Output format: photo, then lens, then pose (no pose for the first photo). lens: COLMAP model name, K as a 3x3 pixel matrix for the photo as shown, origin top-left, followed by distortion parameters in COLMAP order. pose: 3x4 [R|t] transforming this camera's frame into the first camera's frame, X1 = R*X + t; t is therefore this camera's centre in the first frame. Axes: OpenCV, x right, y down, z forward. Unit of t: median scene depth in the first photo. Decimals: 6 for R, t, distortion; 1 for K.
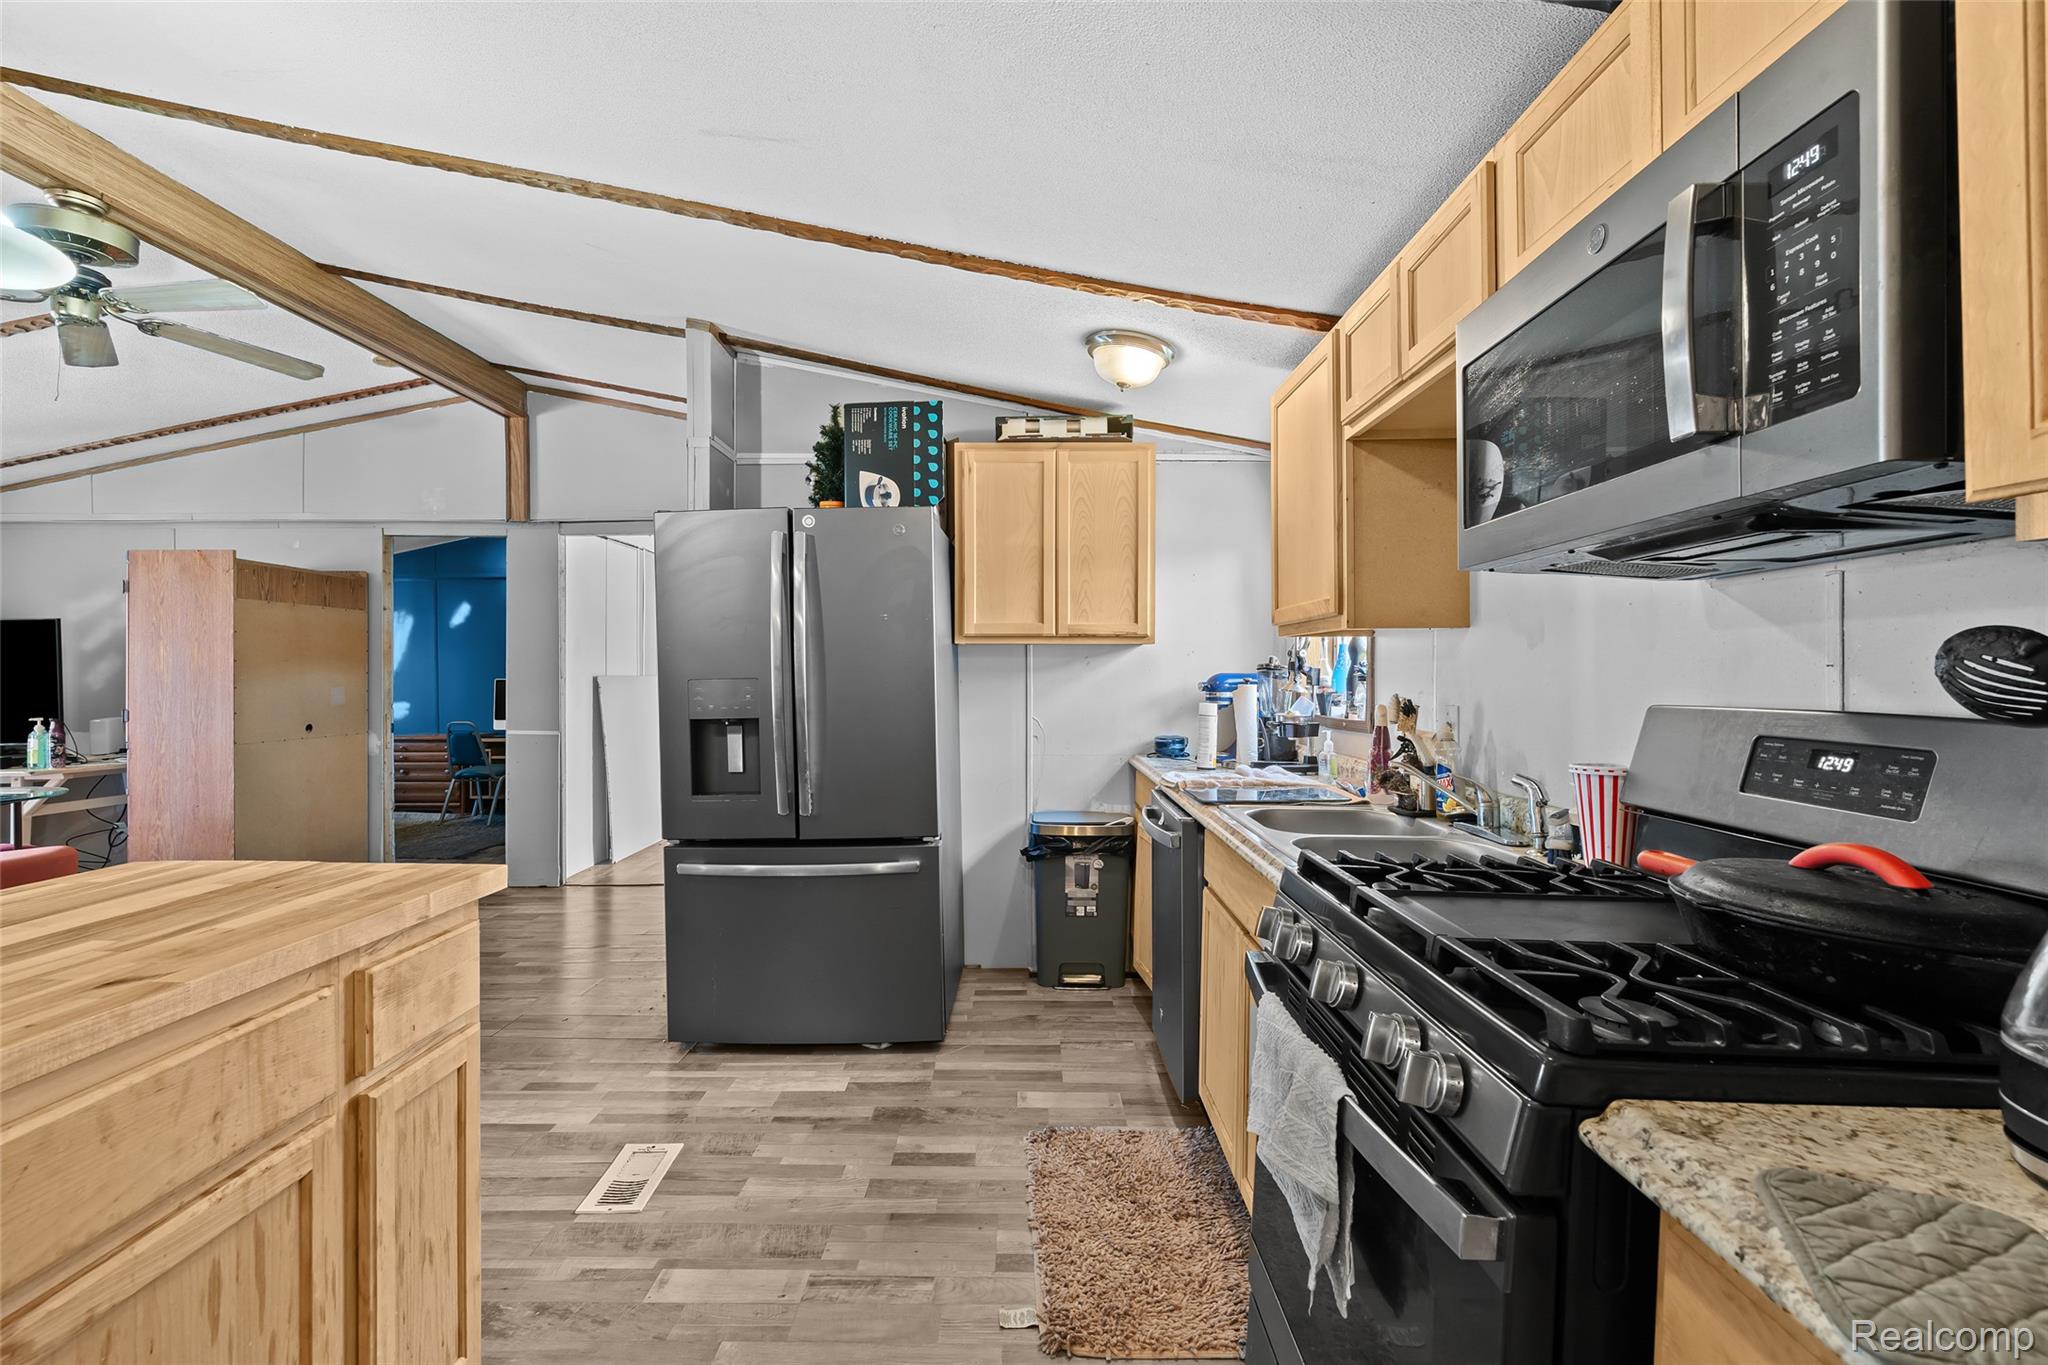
lens RADIAL K [[931.2, 0, 1016.4], [0, 931.2, 678.8], [0, 0, 1]] dist [-0.004699, -0.000650]
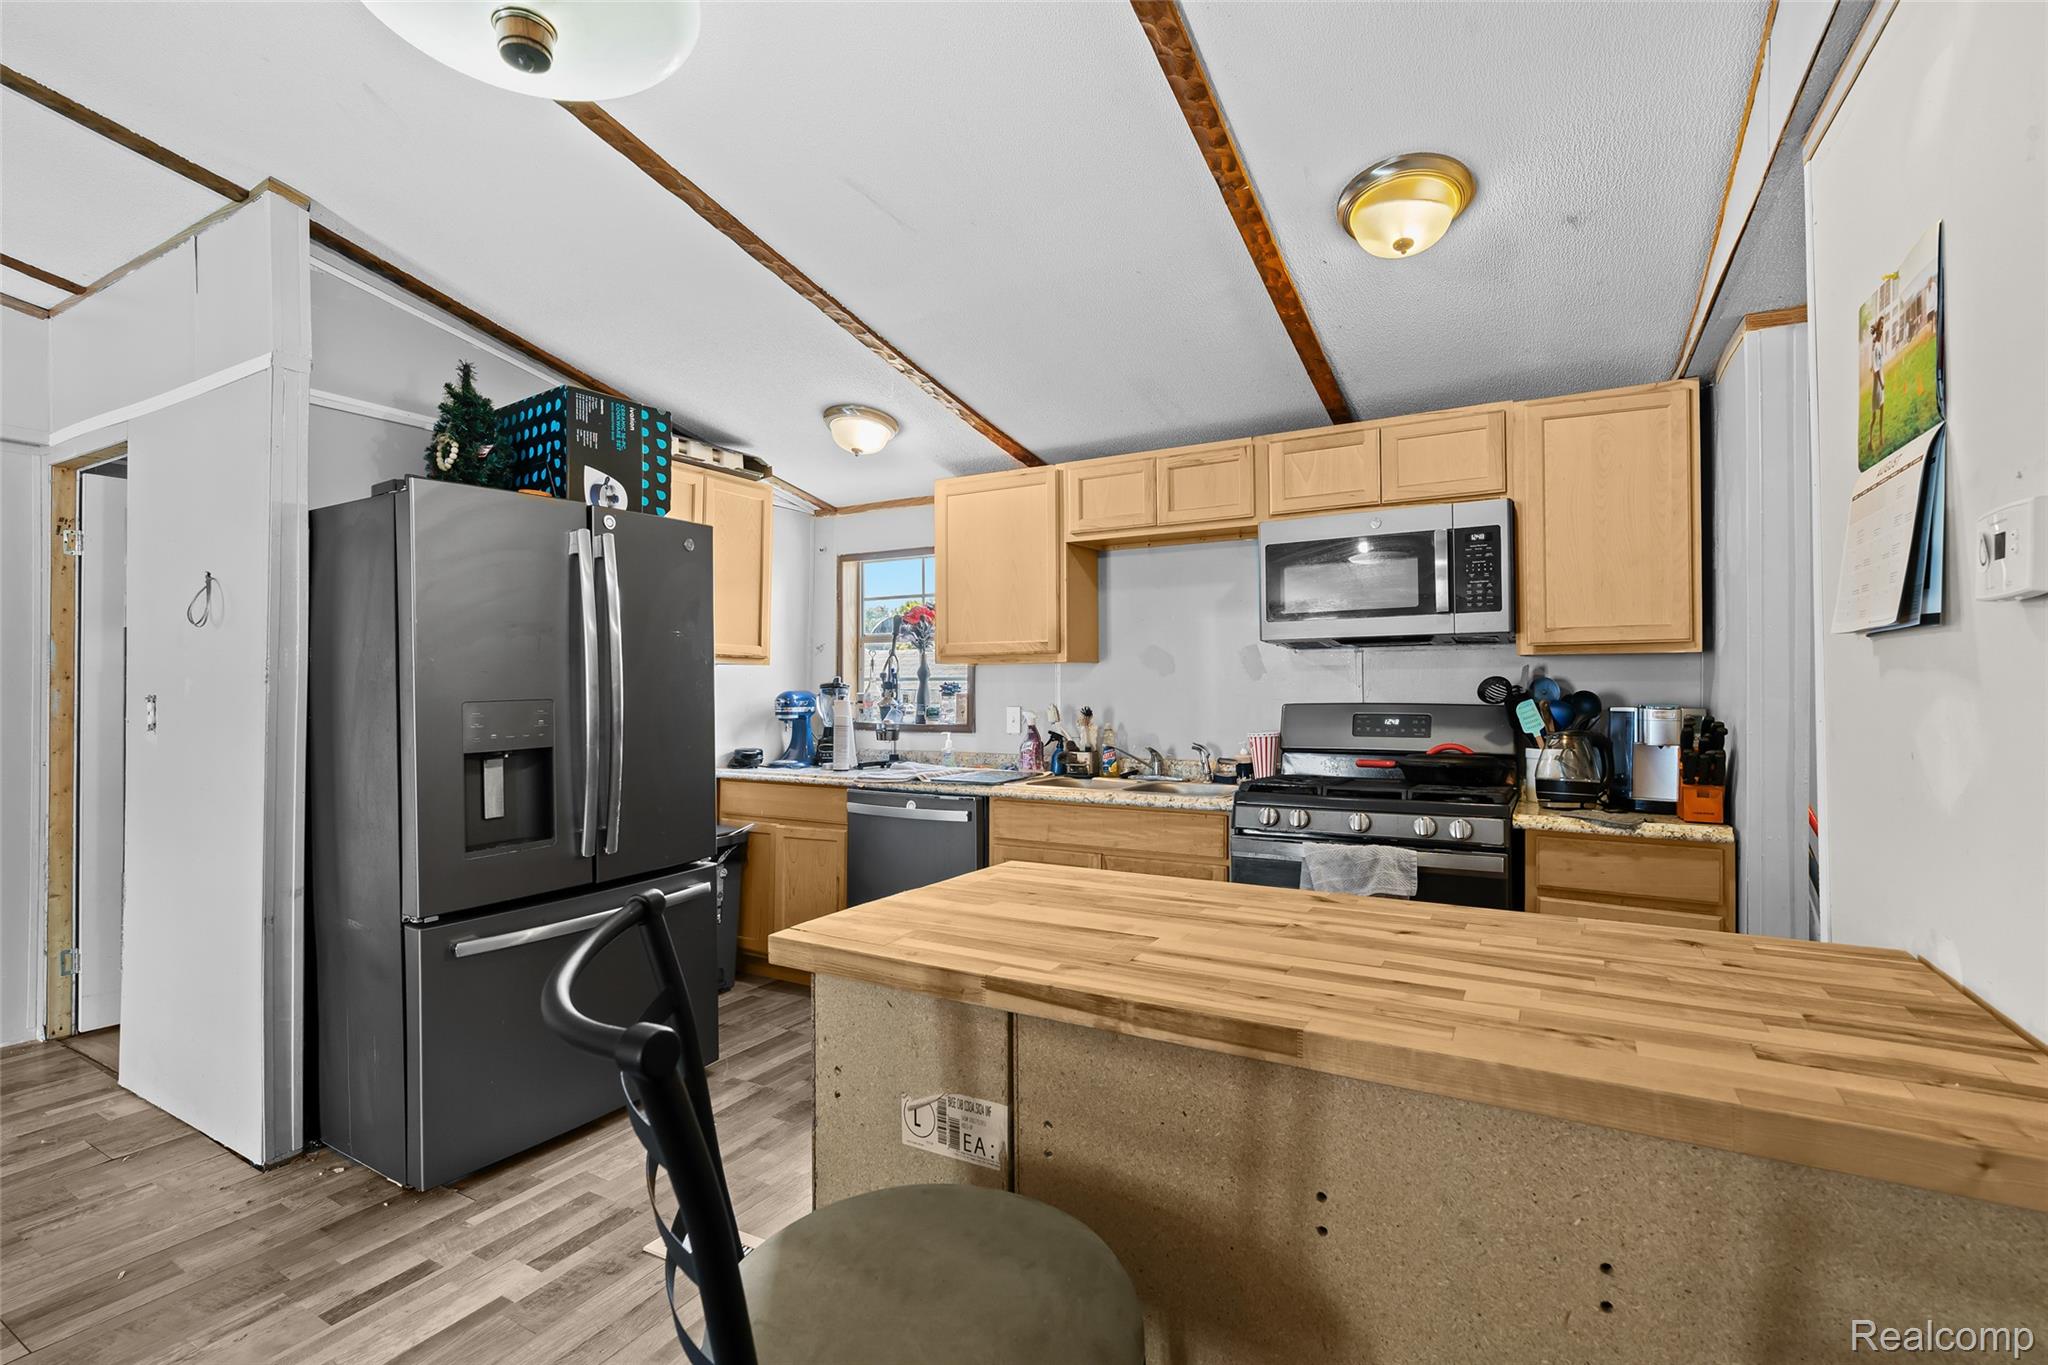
lens RADIAL K [[940.2, 0, 1028.7], [0, 940.2, 670.3], [0, 0, 1]] dist [-0.000014, -0.000088]
pose [[0.492185, 0.013835, 0.870380, -0.743694], [0.008466, 0.999750, -0.020679, -0.005114], [-0.870449, 0.017546, 0.491945, 0.192454]]
